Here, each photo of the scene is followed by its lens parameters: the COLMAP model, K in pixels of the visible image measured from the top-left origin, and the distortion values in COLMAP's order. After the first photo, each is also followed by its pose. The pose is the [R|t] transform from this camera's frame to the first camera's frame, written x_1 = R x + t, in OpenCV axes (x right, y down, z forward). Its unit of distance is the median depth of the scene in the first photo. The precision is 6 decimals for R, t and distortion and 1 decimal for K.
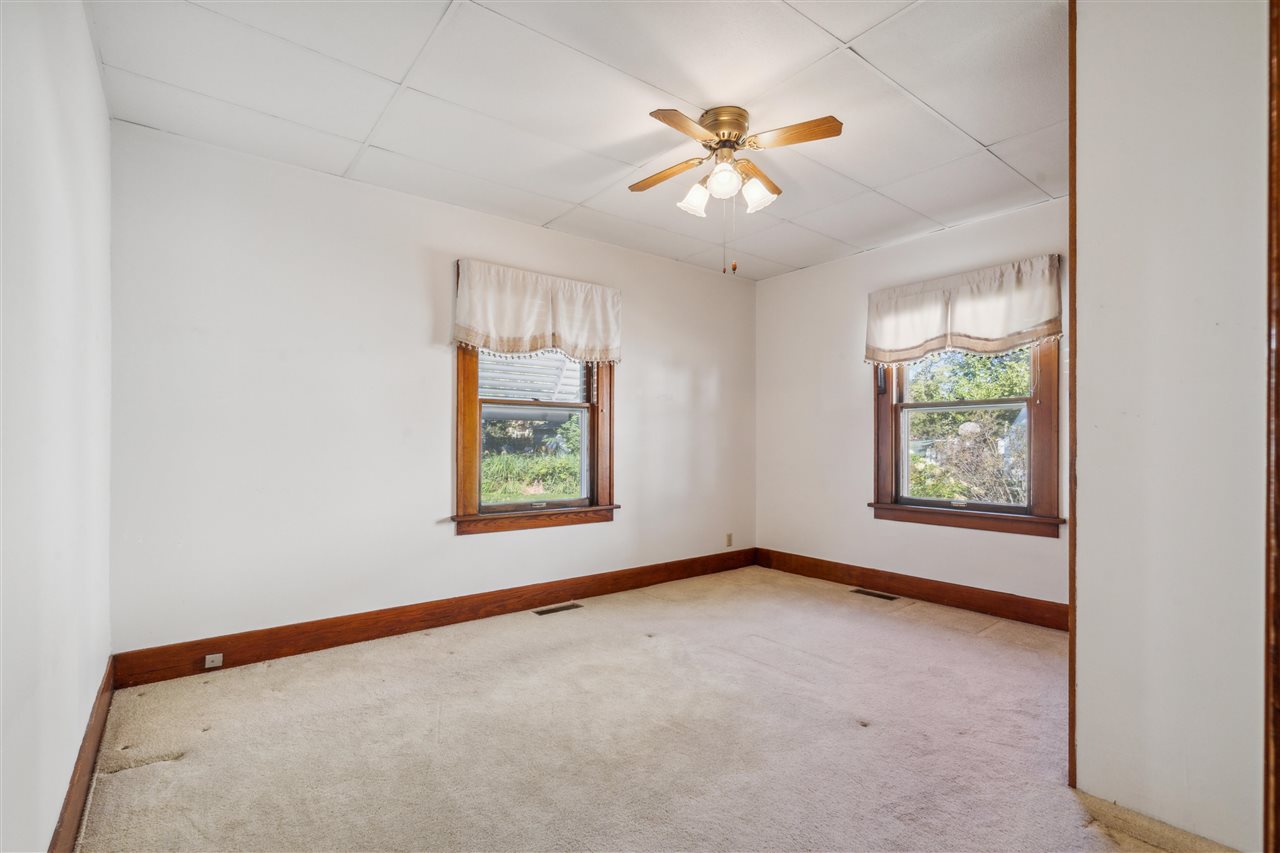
lens RADIAL K [[595.4, 0, 645.8], [0, 595.4, 437.7], [0, 0, 1]] dist [0.003119, -0.000191]
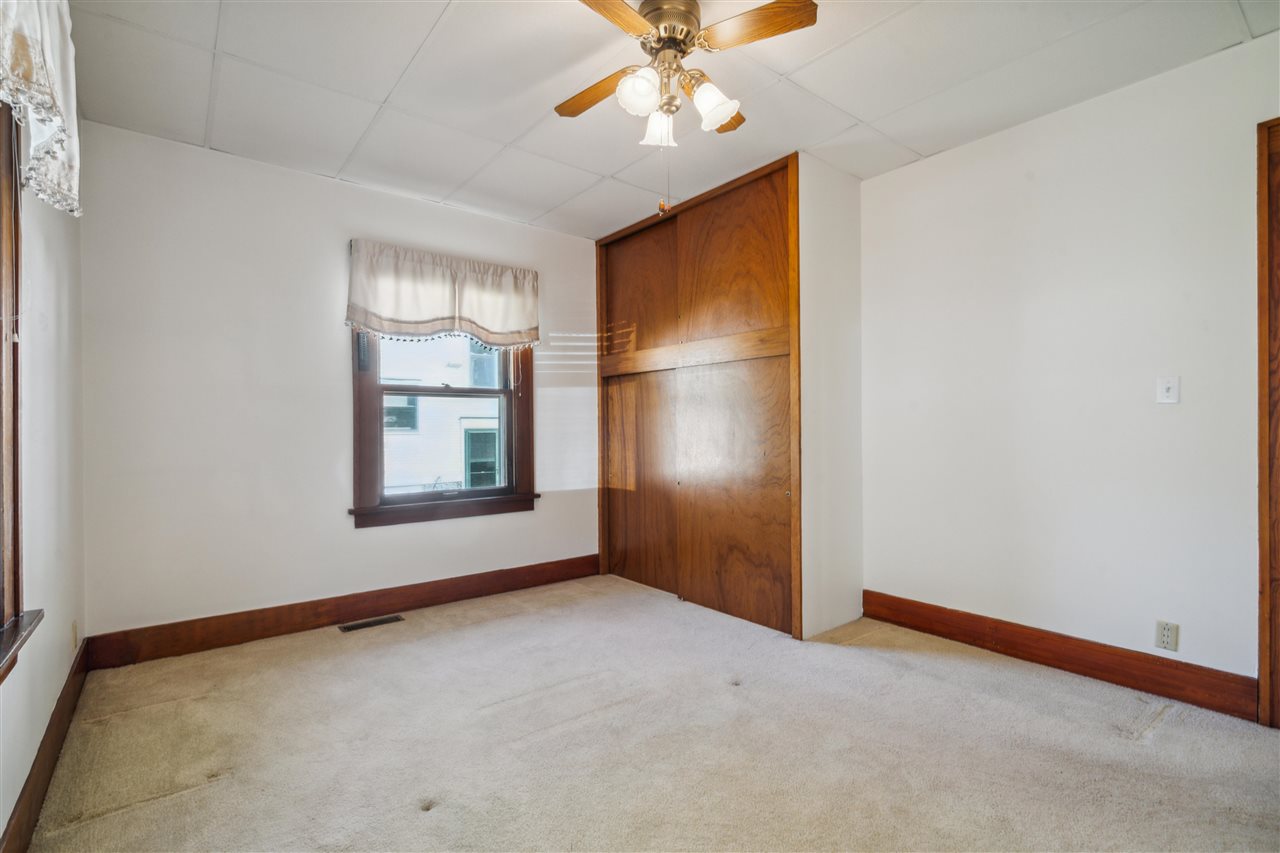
lens RADIAL K [[595.4, 0, 640.9], [0, 595.4, 421.1], [0, 0, 1]] dist [0.003119, -0.000191]
pose [[-0.001757, 0.010745, 0.999941, -0.420037], [-0.005942, 0.999925, -0.010755, 0.001522], [-0.999981, -0.005961, -0.001693, 0.663394]]
